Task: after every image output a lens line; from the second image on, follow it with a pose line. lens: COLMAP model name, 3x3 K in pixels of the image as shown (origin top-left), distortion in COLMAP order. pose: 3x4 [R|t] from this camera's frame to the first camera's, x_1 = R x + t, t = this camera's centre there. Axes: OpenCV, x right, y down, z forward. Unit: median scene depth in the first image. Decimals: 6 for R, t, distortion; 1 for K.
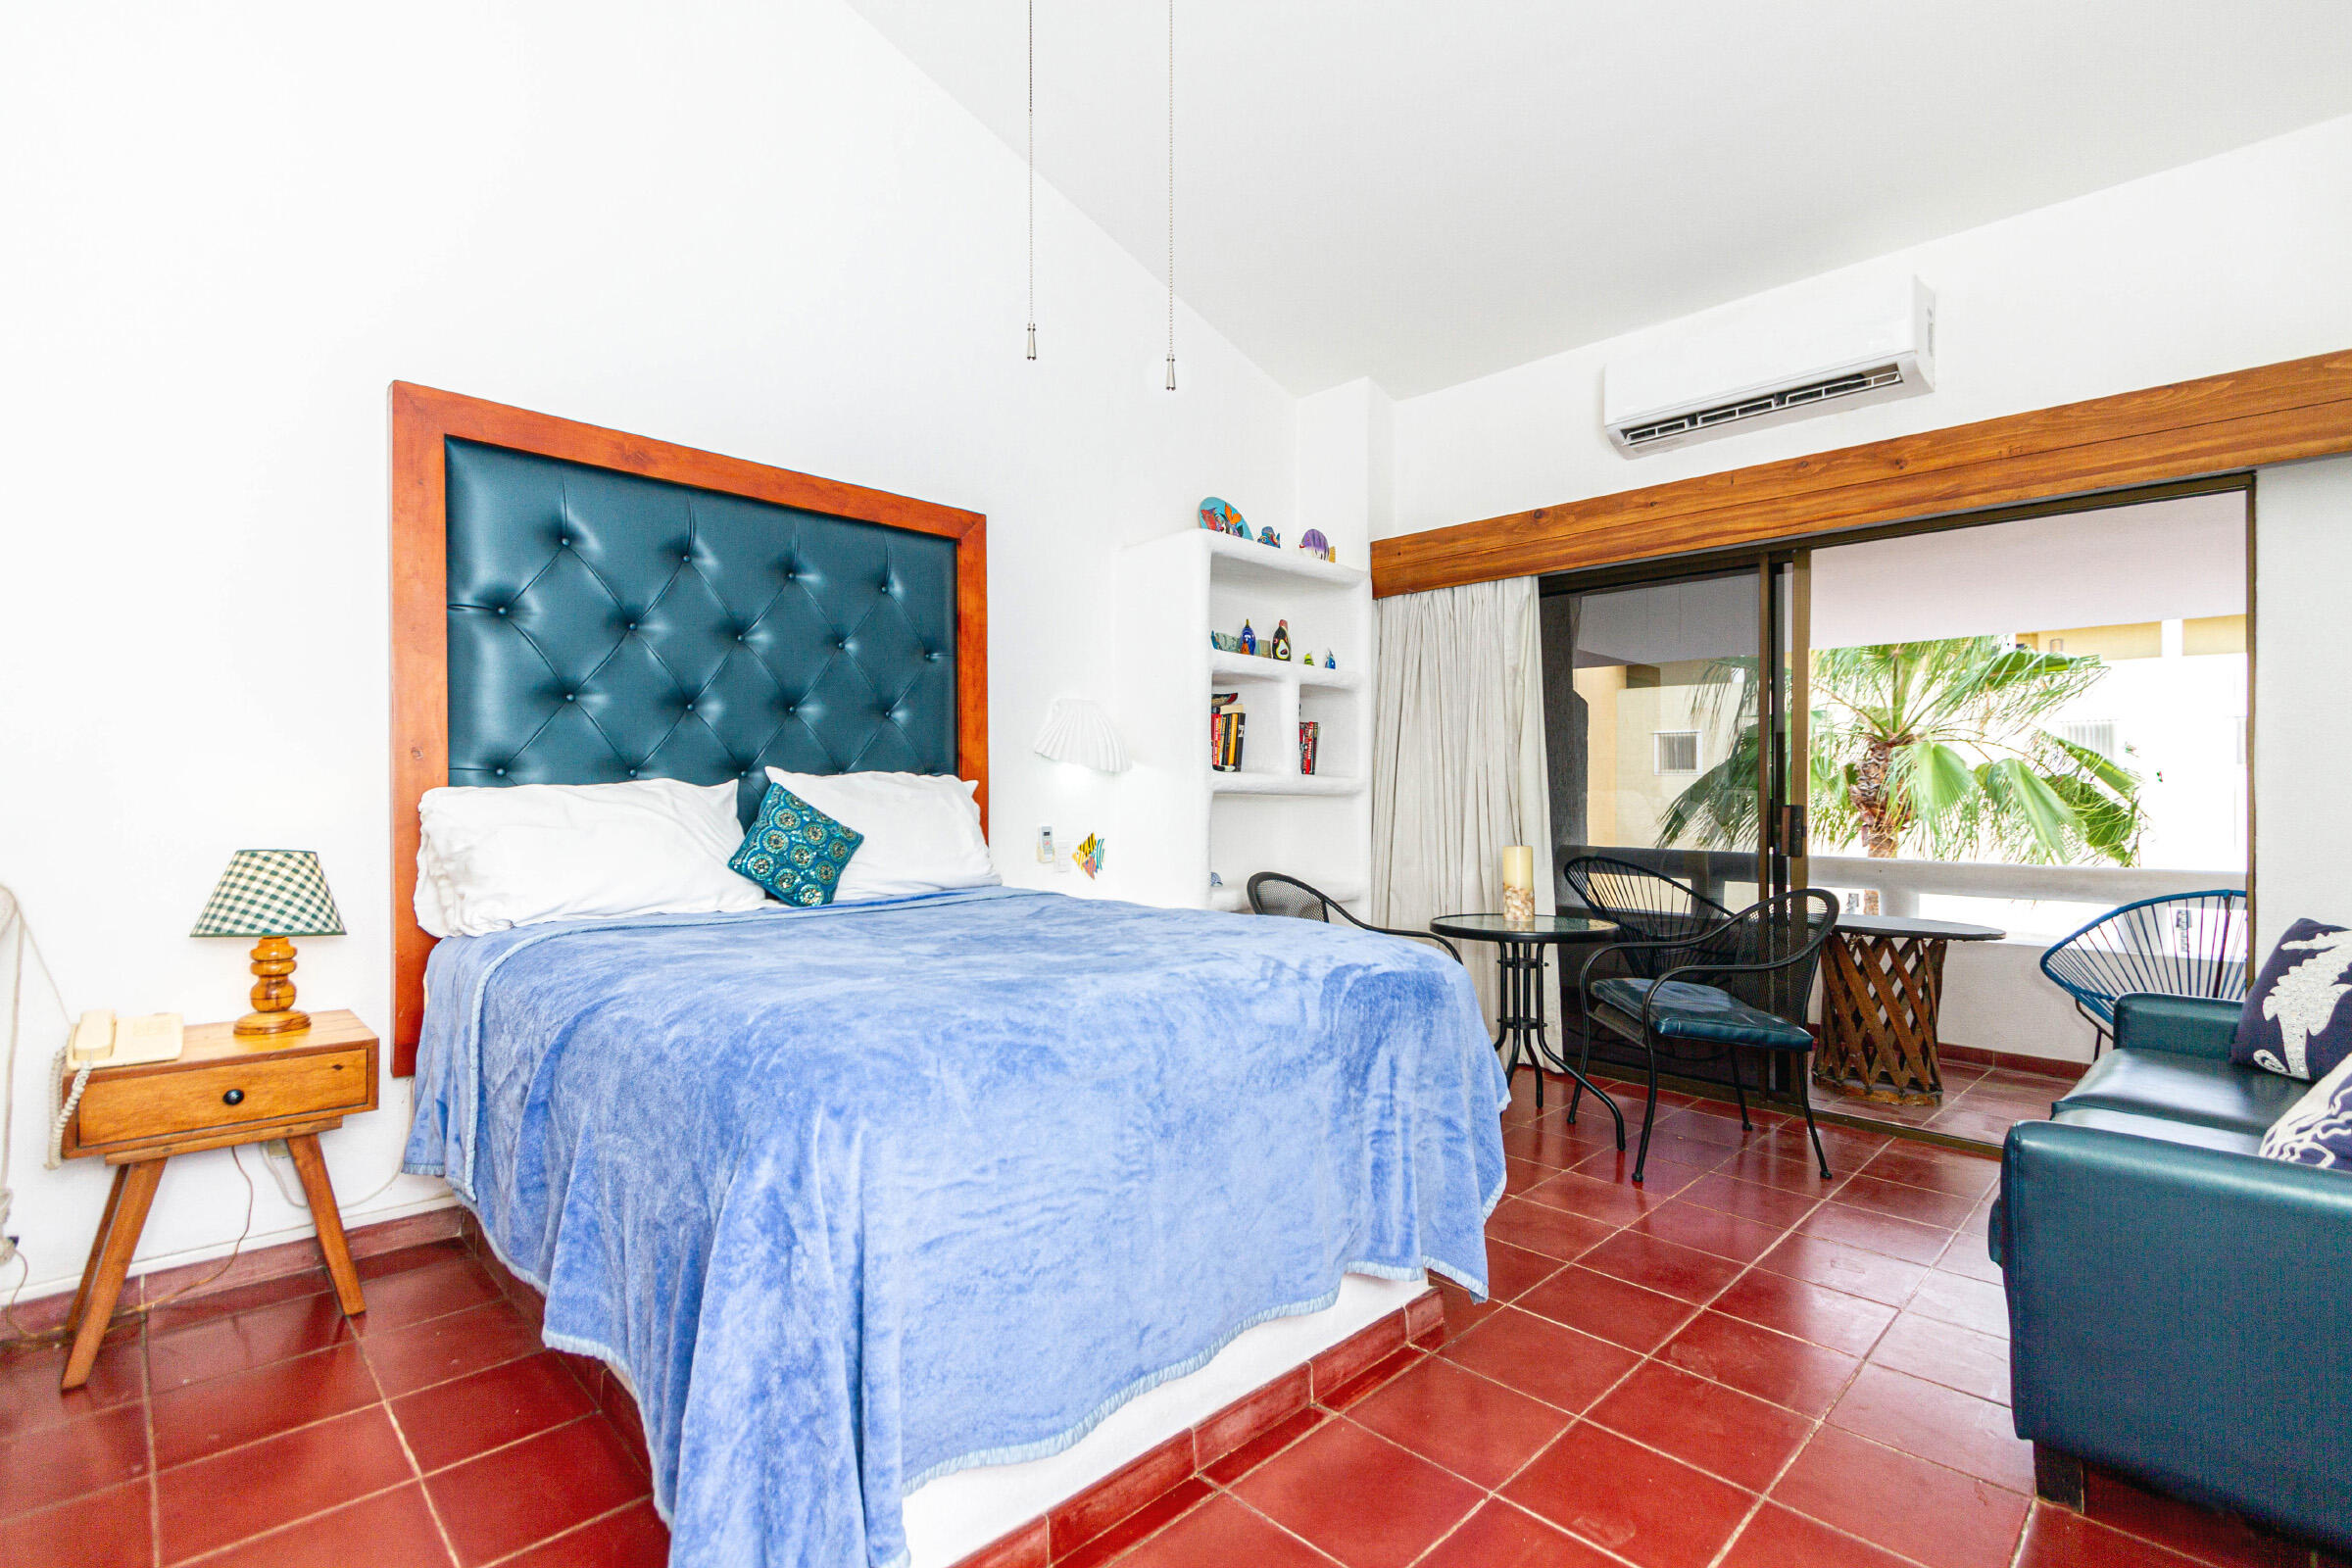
lens RADIAL K [[1075.7, 0, 1180.2], [0, 1075.7, 800.8], [0, 0, 1]] dist [0.000835, 0.000507]
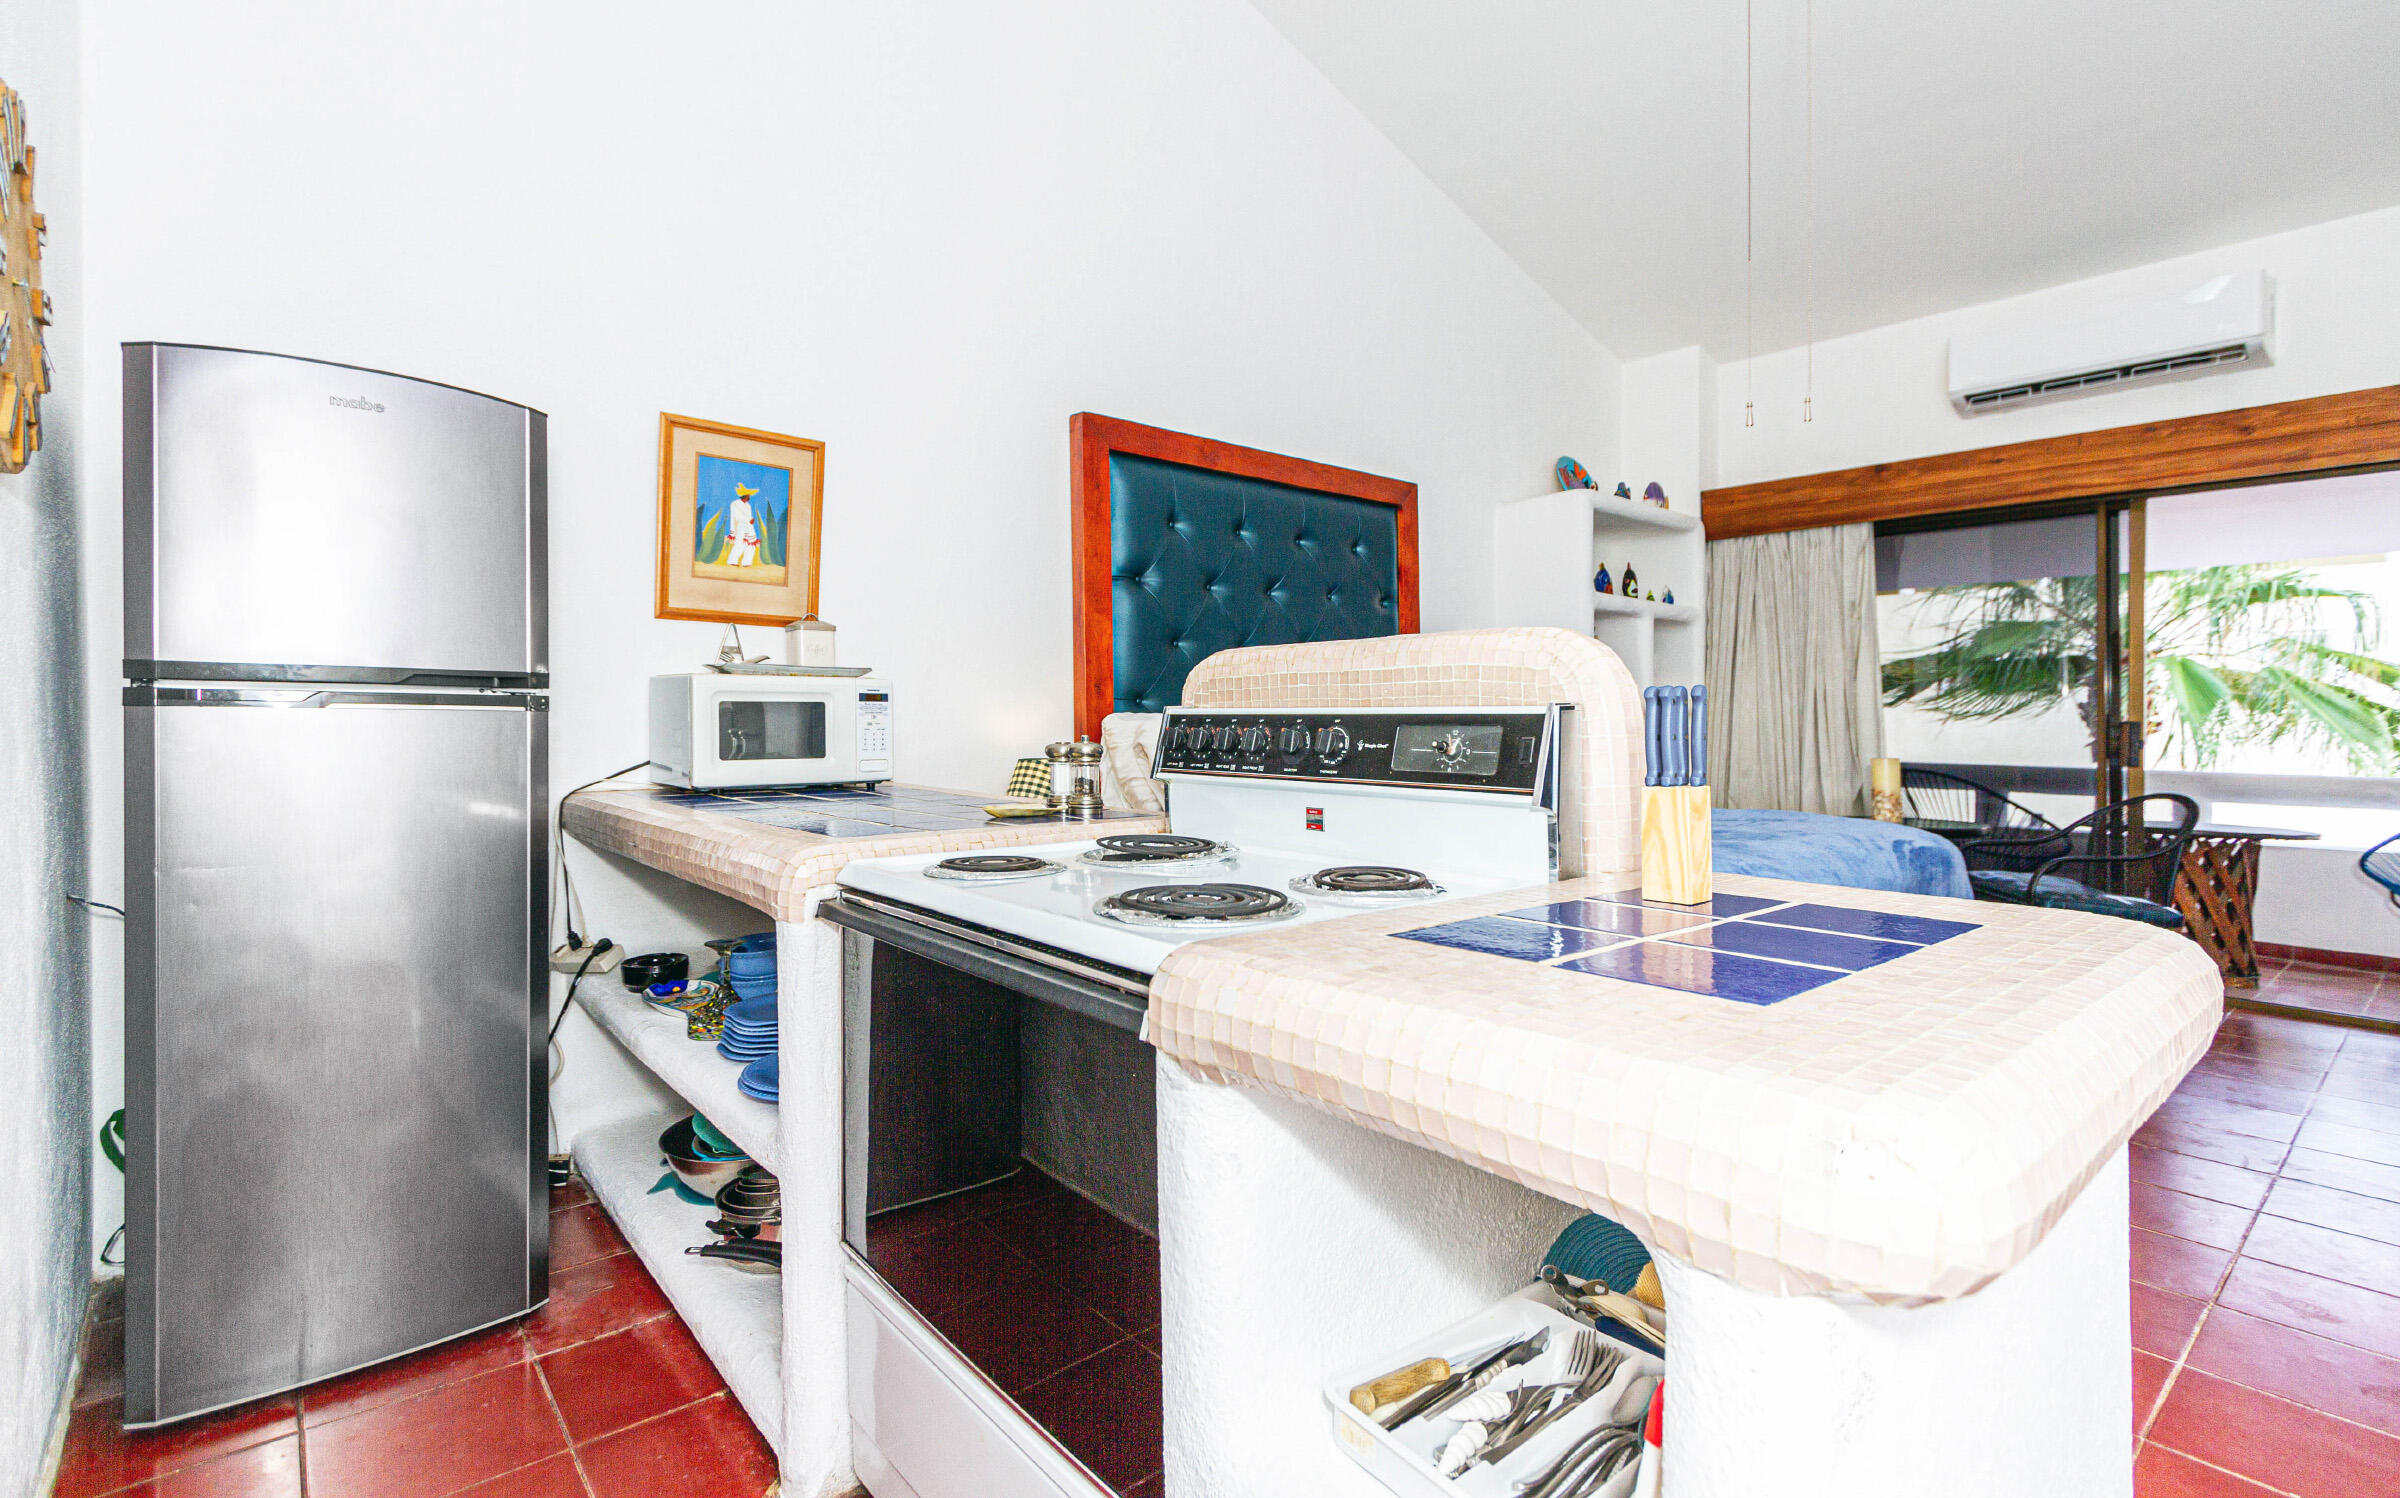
lens RADIAL K [[1104.2, 0, 1193.8], [0, 1104.2, 725.0], [0, 0, 1]] dist [0.001845, -0.000967]
pose [[0.997276, -0.004401, -0.073635, -0.301253], [0.004666, 0.999983, 0.003416, -0.001247], [0.073619, -0.003750, 0.997279, -0.220814]]
